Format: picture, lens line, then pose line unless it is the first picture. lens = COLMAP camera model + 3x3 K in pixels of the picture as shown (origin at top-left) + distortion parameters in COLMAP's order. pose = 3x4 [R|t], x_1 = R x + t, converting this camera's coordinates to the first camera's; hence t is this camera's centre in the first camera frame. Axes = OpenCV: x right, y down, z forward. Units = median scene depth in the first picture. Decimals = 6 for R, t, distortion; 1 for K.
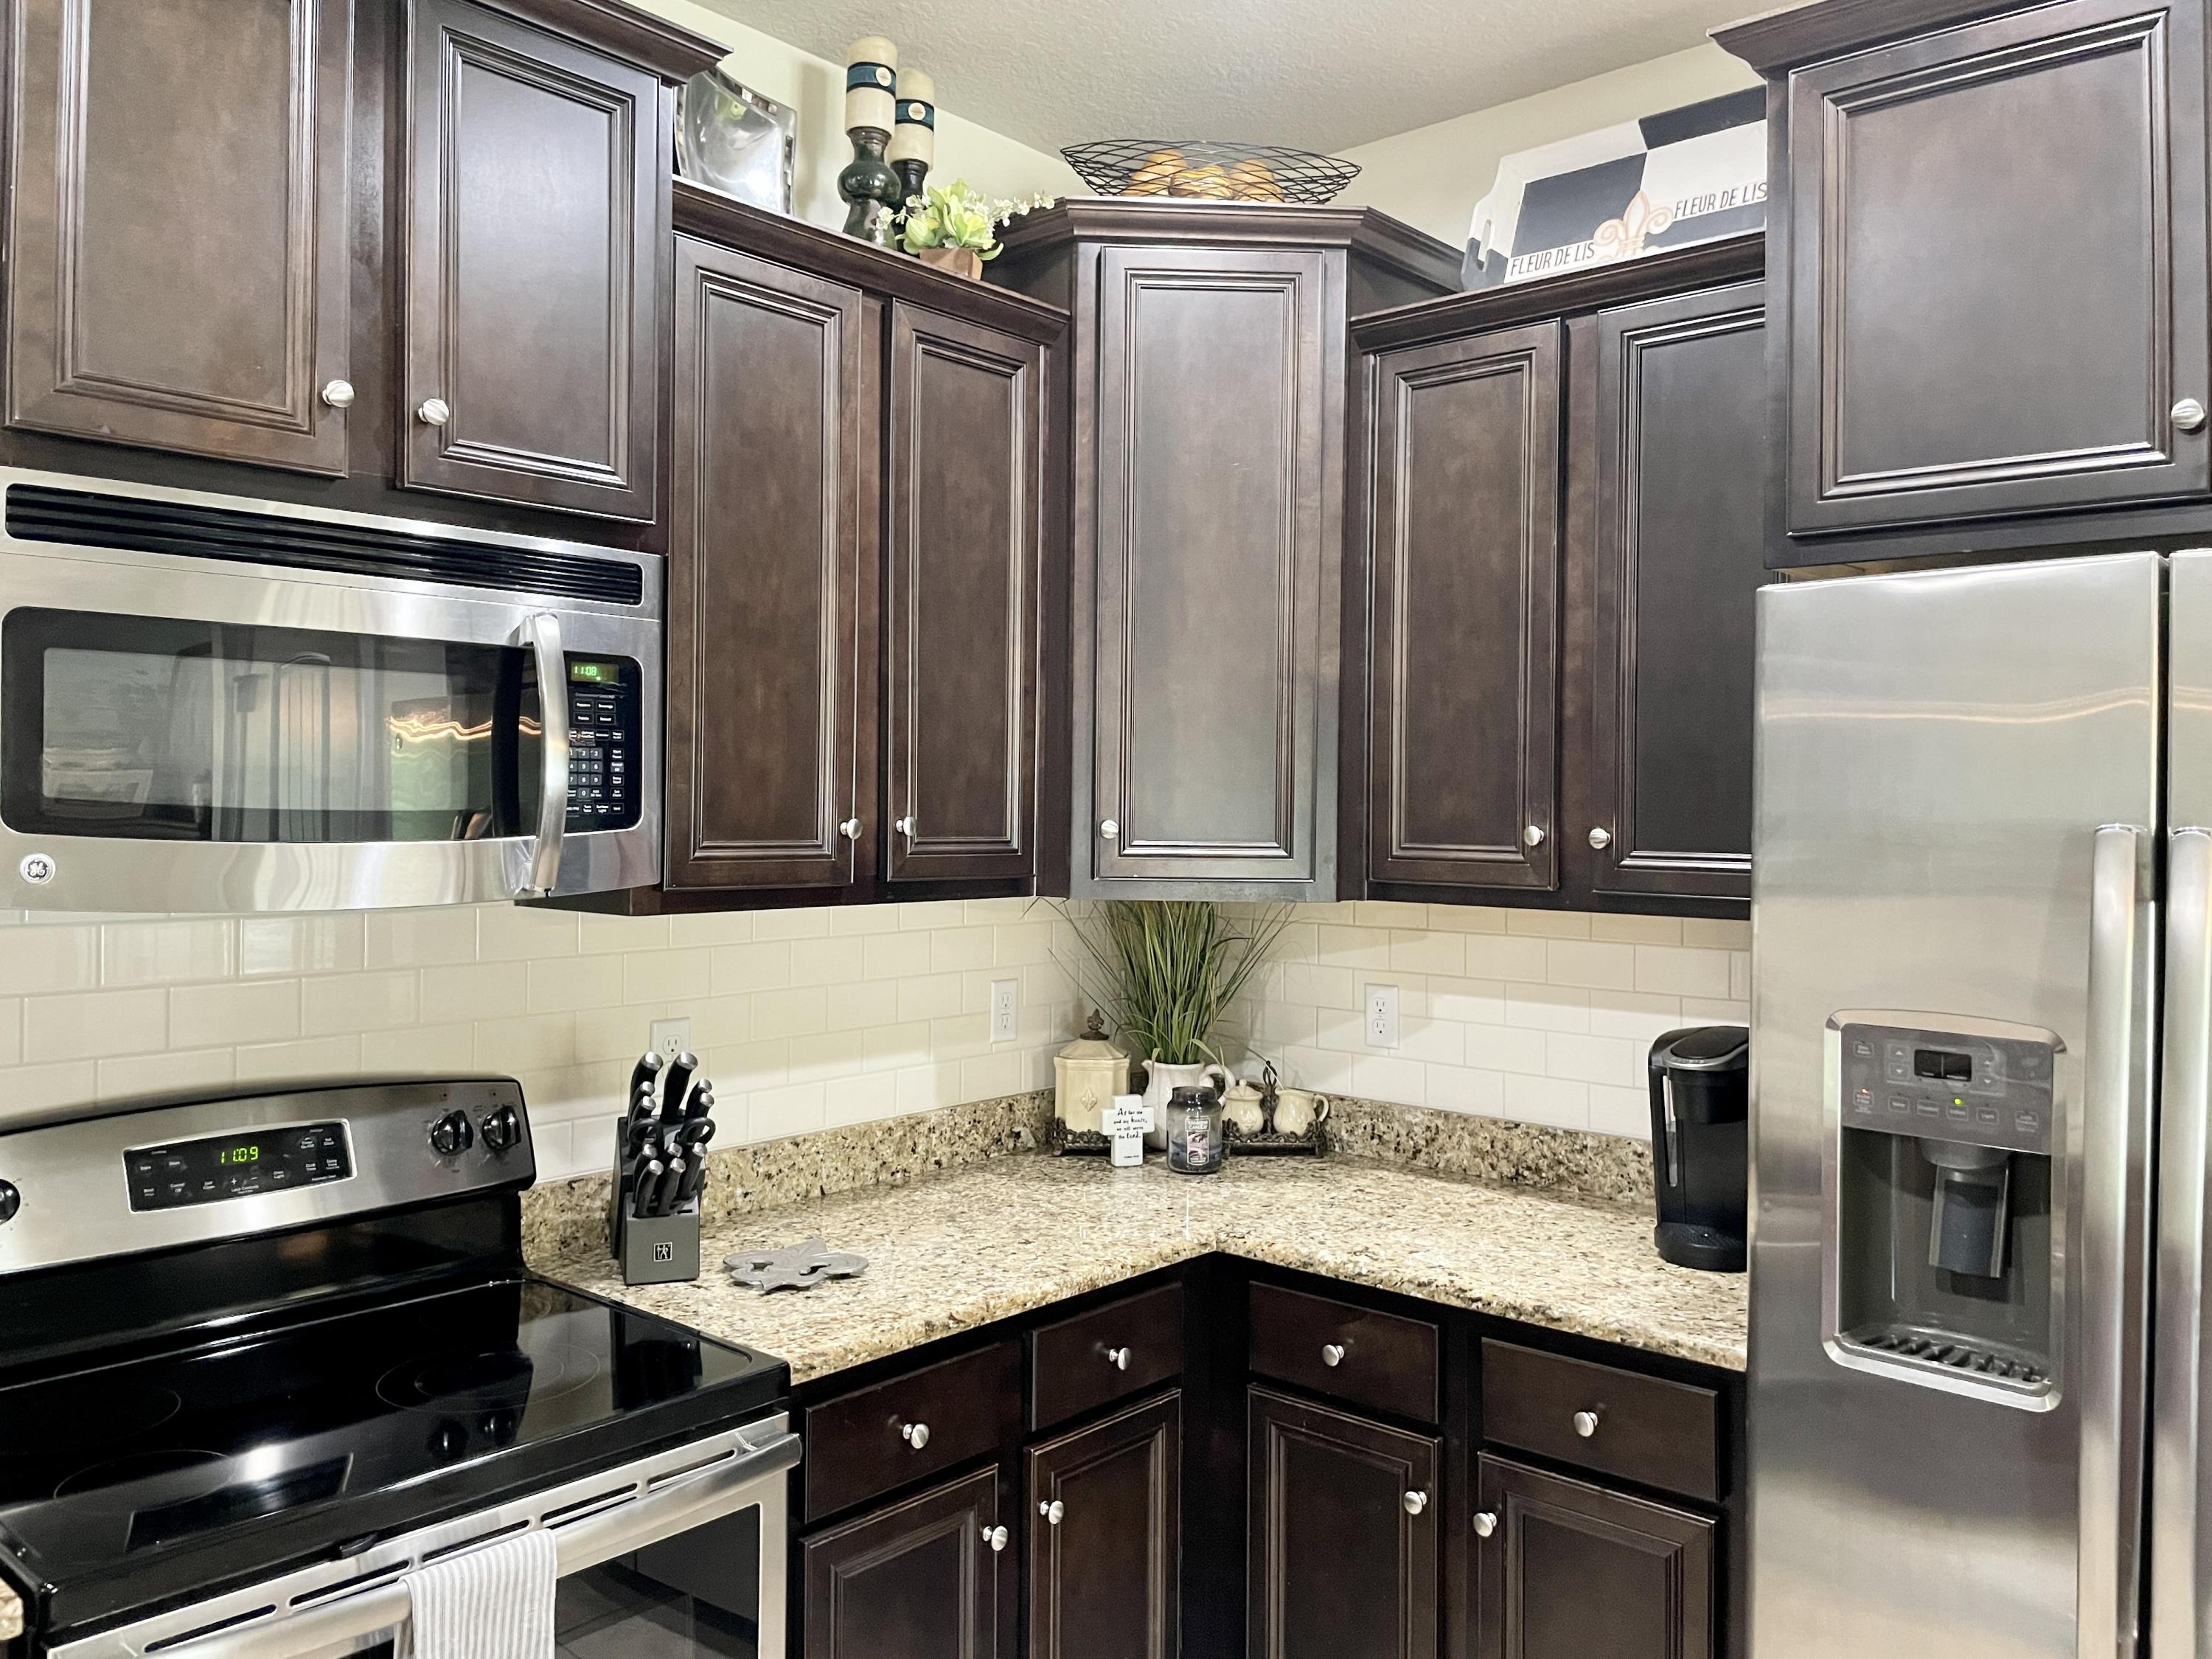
lens RADIAL K [[1688.6, 0, 1097.9], [0, 1688.6, 808.0], [0, 0, 1]] dist [0.082794, -0.120890]
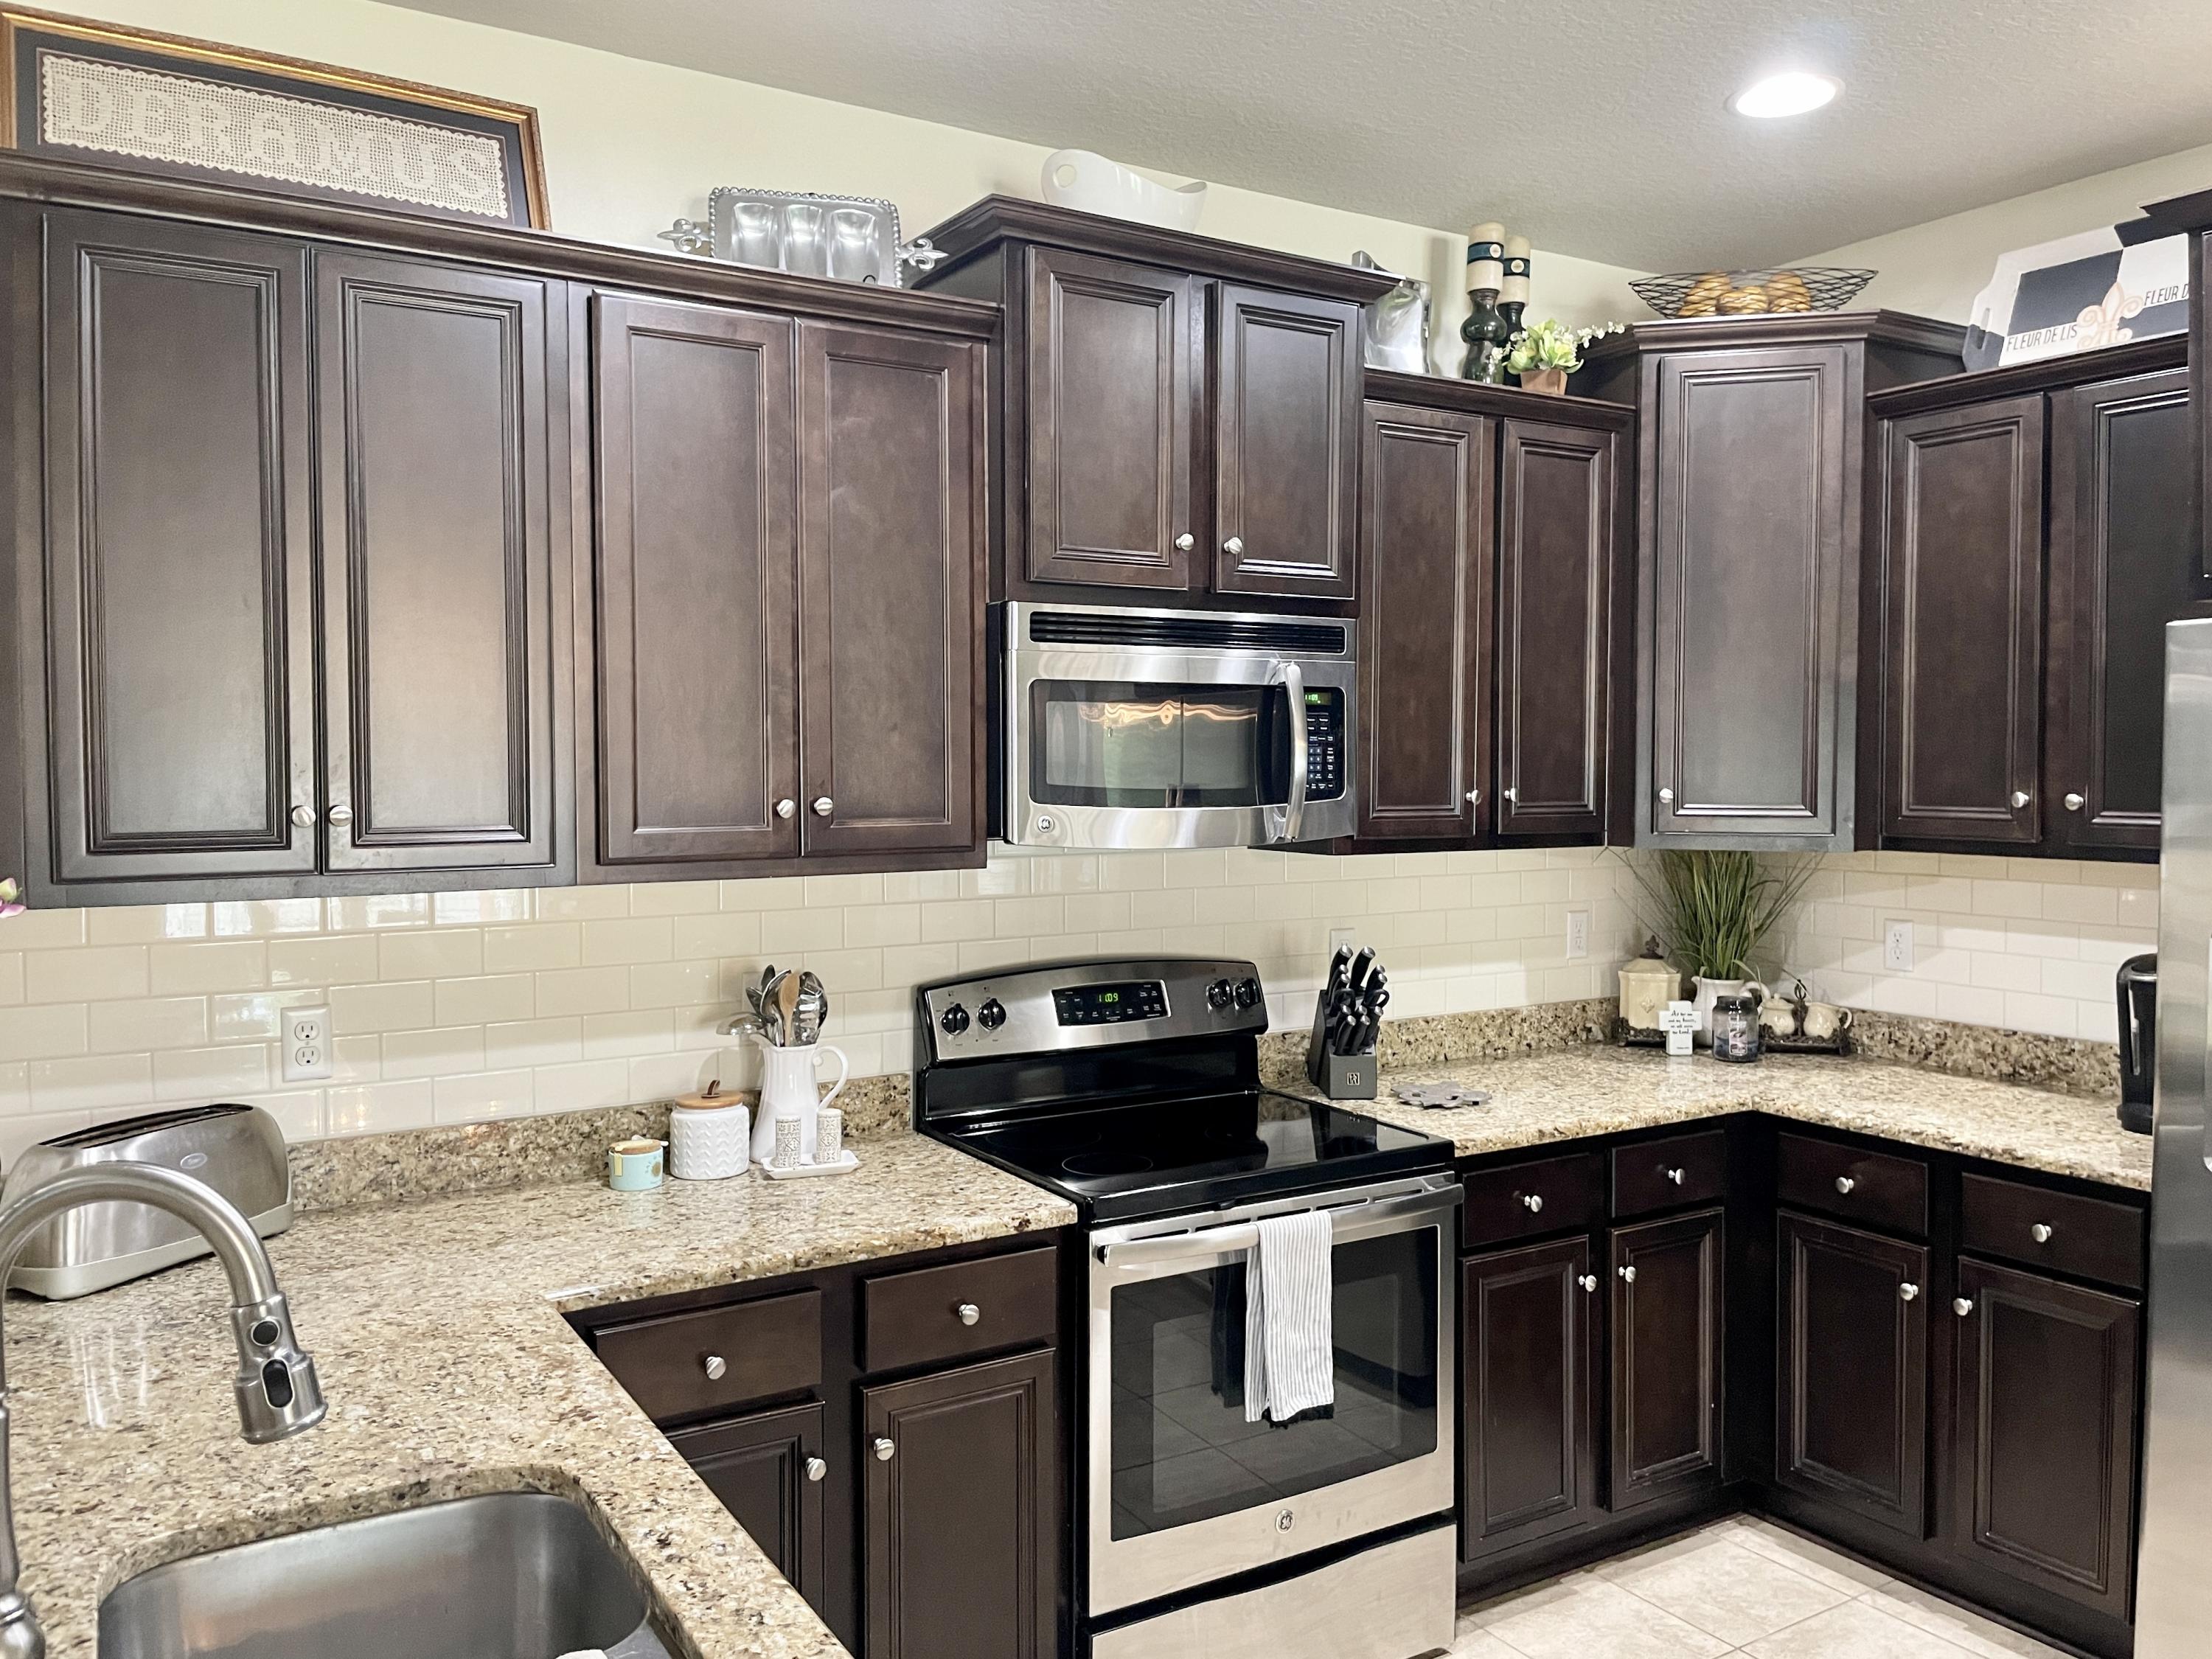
lens RADIAL K [[1688.6, 0, 1106.0], [0, 1688.6, 814.8], [0, 0, 1]] dist [0.082794, -0.120890]
pose [[0.955107, -0.000744, -0.296262, -0.018410], [0.009398, 0.999570, 0.027790, -0.014655], [0.296114, -0.029326, 0.954702, -0.437670]]
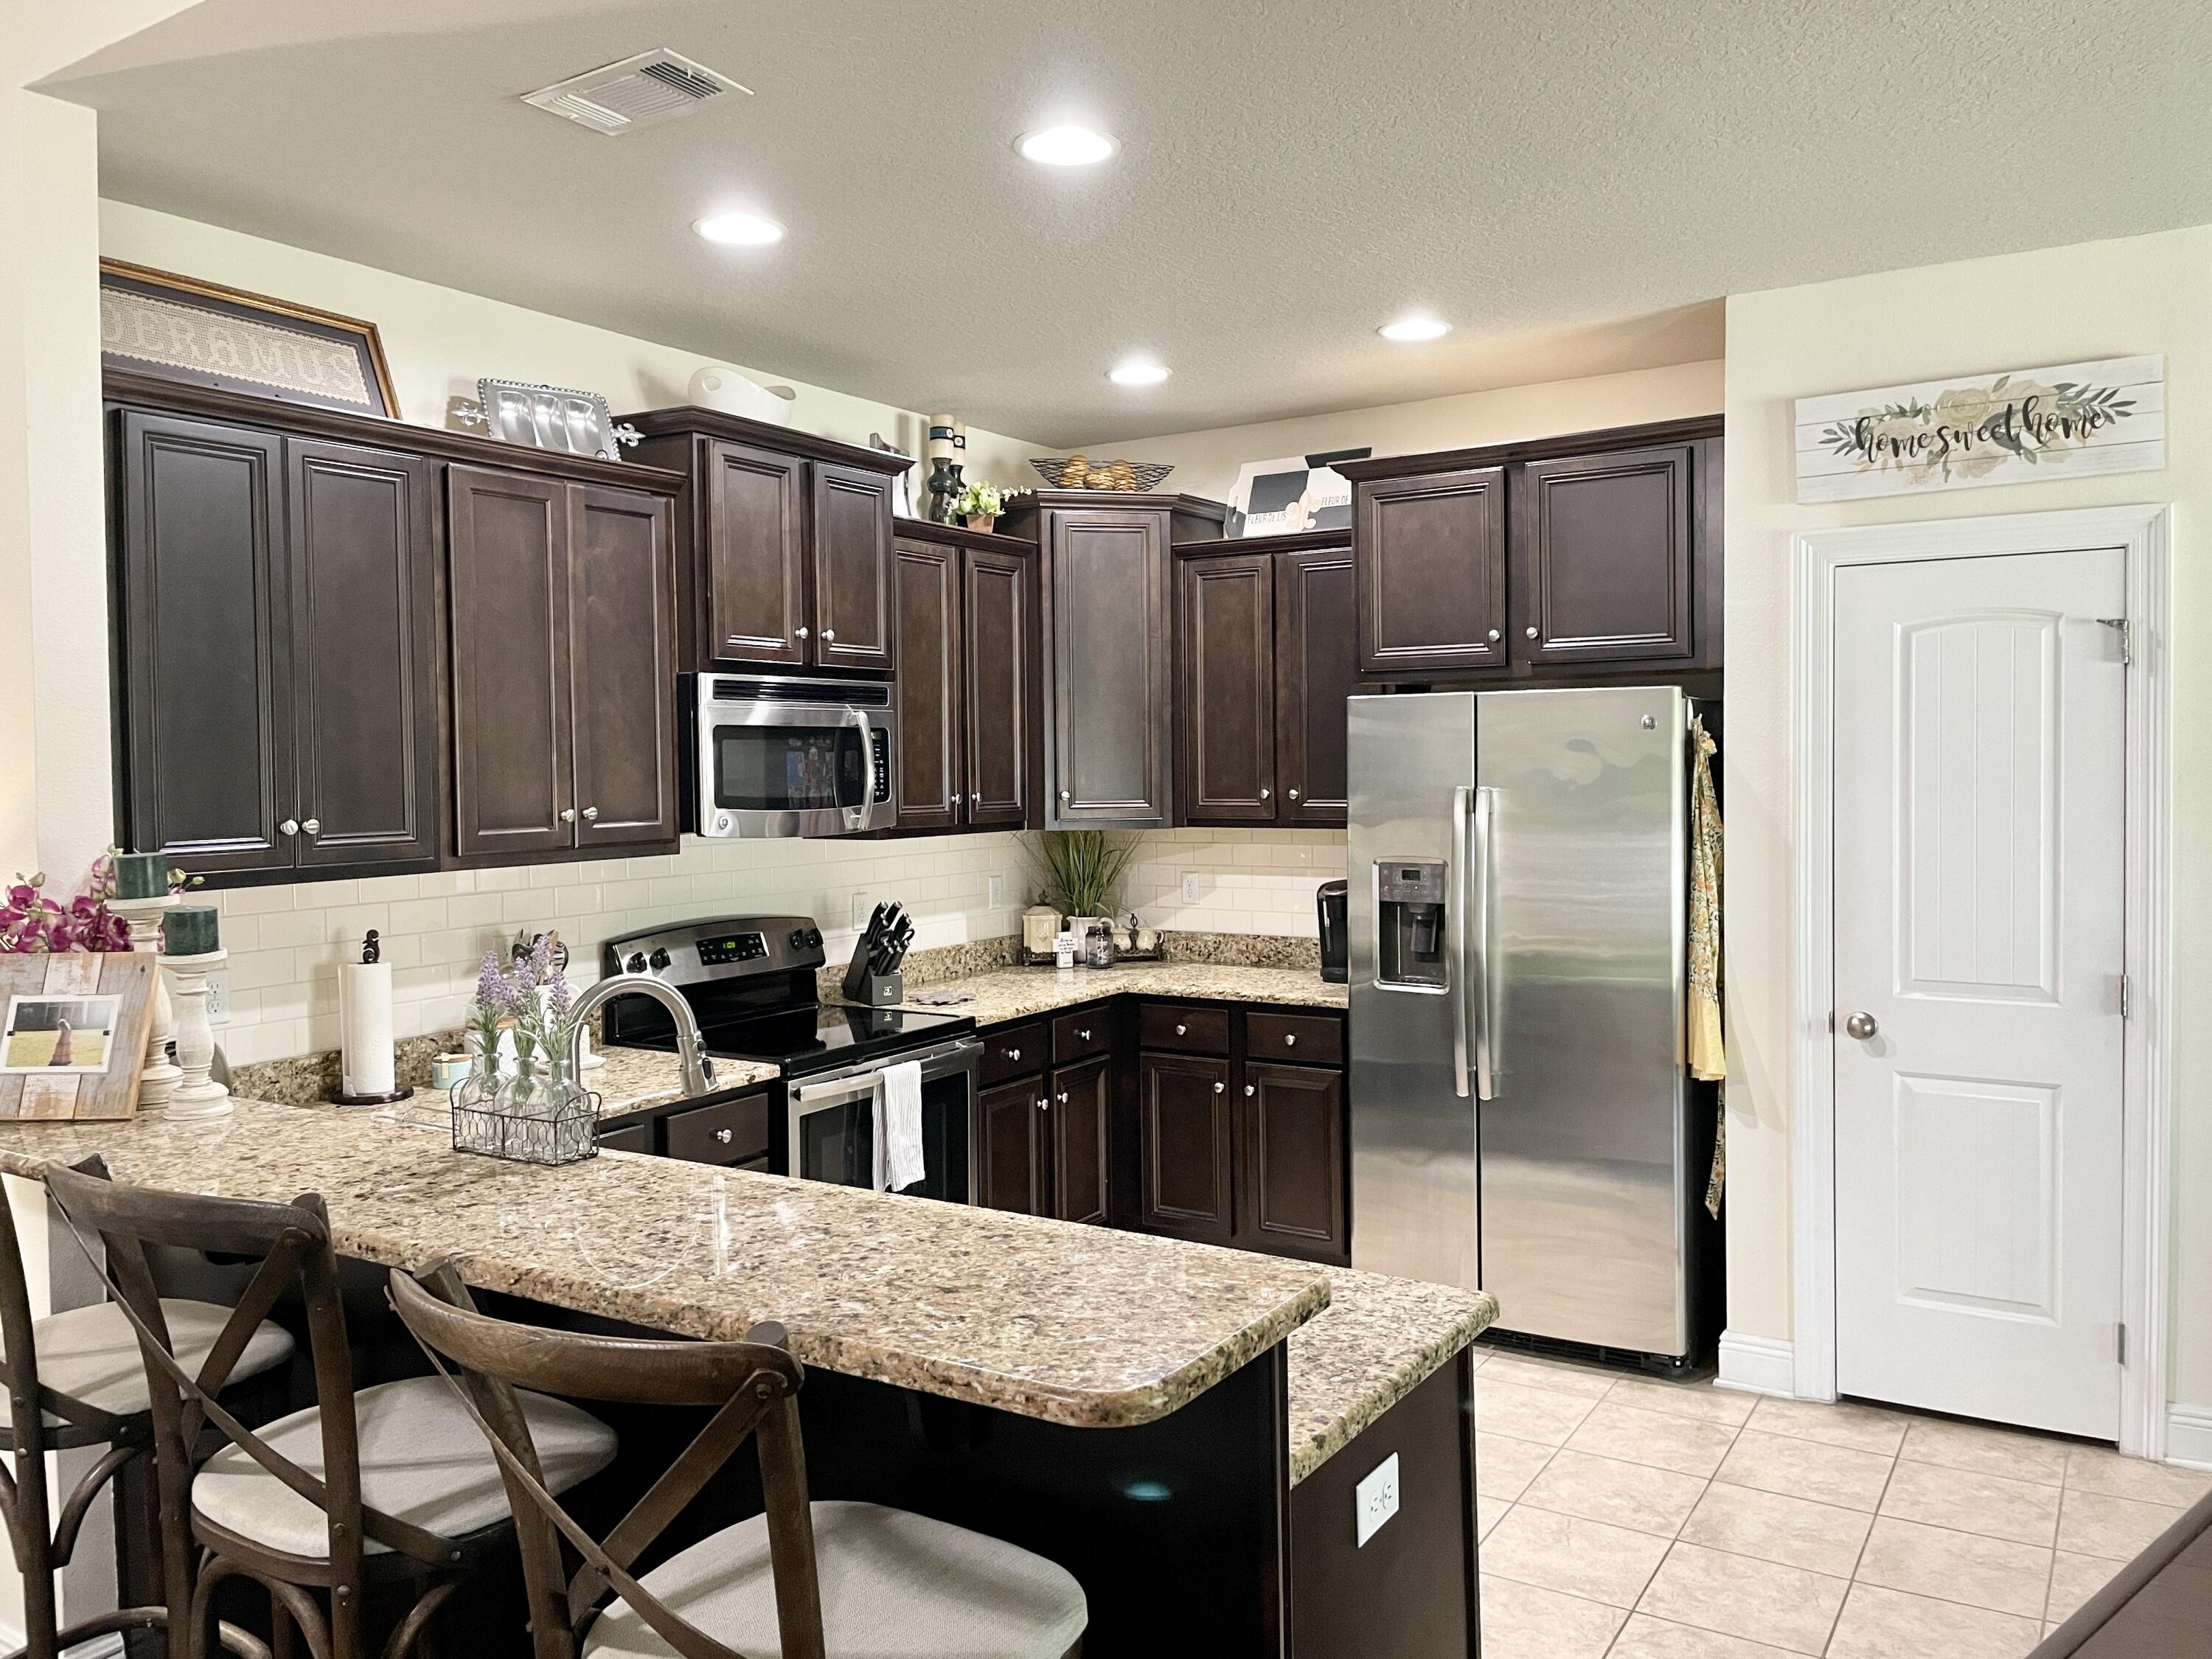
lens RADIAL K [[1688.6, 0, 1104.5], [0, 1688.6, 807.0], [0, 0, 1]] dist [0.082794, -0.120890]
pose [[0.987147, -0.026751, 0.157563, -0.285819], [0.022775, 0.999376, 0.026982, -0.029748], [-0.158187, -0.023047, 0.987140, -1.099857]]
